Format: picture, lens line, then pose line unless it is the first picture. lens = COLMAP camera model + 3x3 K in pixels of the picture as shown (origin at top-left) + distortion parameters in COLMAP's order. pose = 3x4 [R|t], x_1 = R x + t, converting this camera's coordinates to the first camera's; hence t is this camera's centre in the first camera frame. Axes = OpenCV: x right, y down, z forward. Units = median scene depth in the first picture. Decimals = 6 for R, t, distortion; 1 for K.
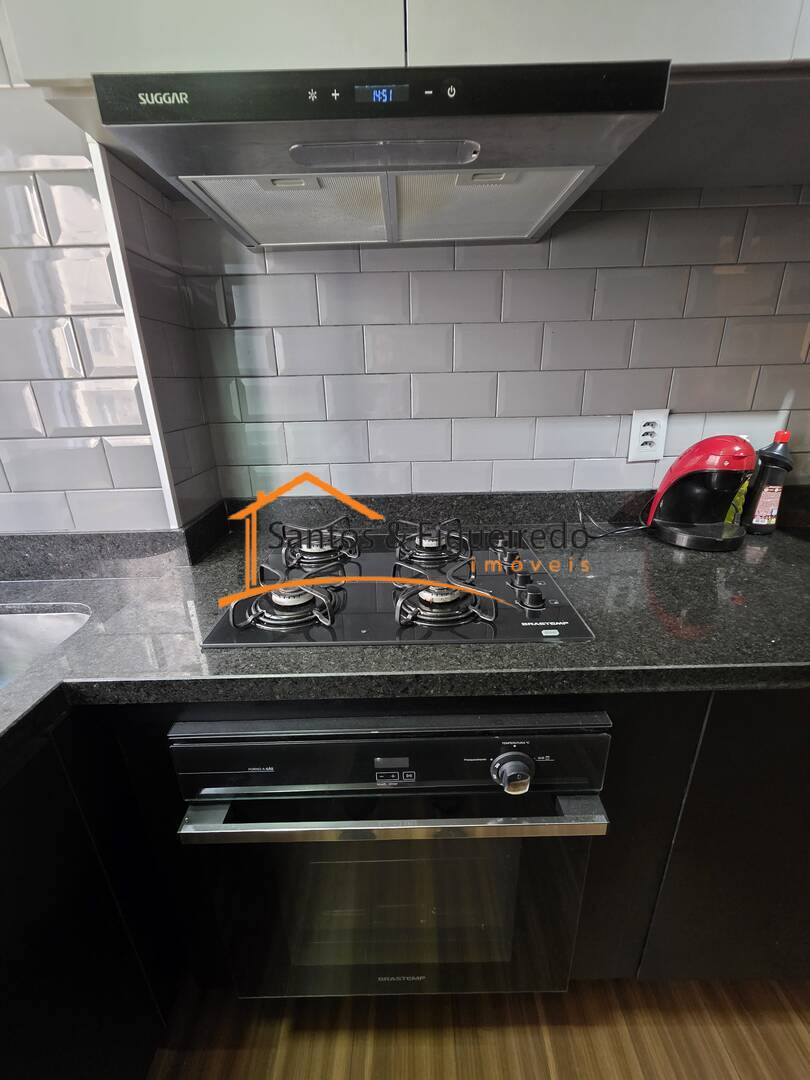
lens RADIAL K [[433.0, 0, 405.5], [0, 433.0, 538.0], [0, 0, 1]] dist [0.002283, 0.000189]
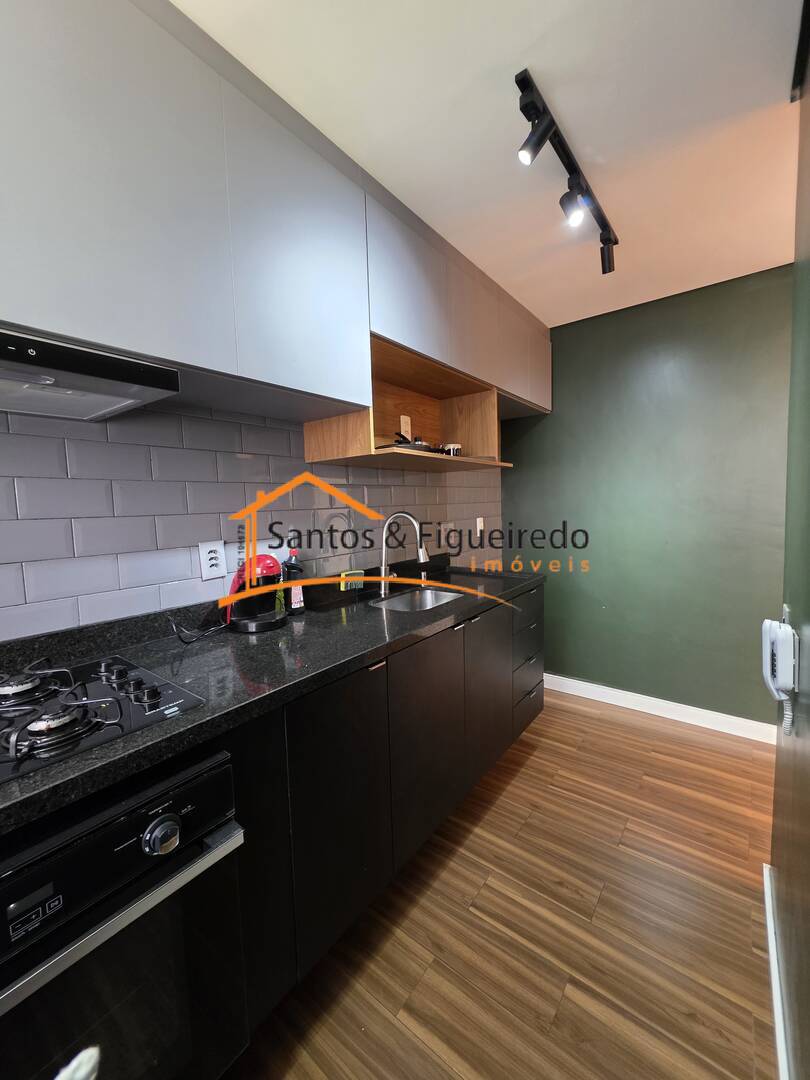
lens RADIAL K [[433.0, 0, 410.3], [0, 433.0, 537.6], [0, 0, 1]] dist [0.002283, 0.000189]
pose [[0.603247, -0.057996, 0.795443, -0.159391], [0.283686, 0.947731, -0.146042, 0.079326], [-0.745396, 0.313755, 0.588168, -0.311399]]
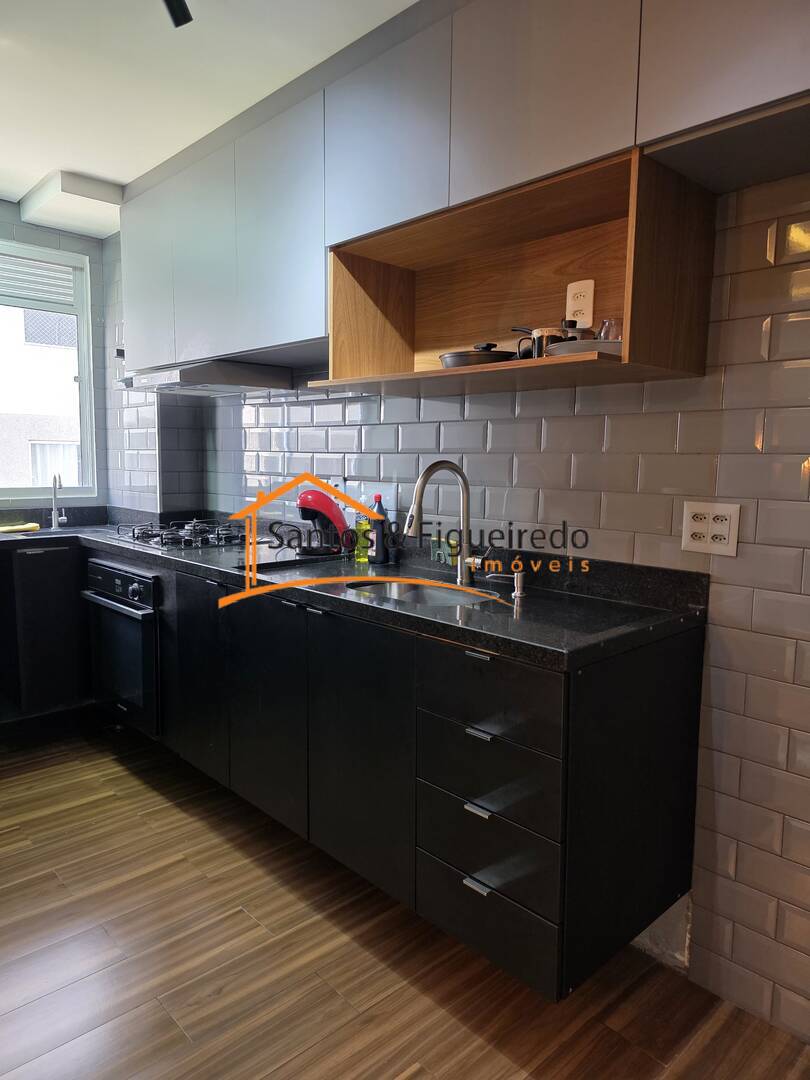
lens RADIAL K [[730.5, 0, 400.2], [0, 730.5, 538.7], [0, 0, 1]] dist [0.037344, -0.031247]
pose [[0.680675, 0.116772, -0.723219, 2.965051], [-0.279152, 0.954077, -0.108684, 0.171217], [0.677315, 0.275866, 0.682013, -0.694672]]
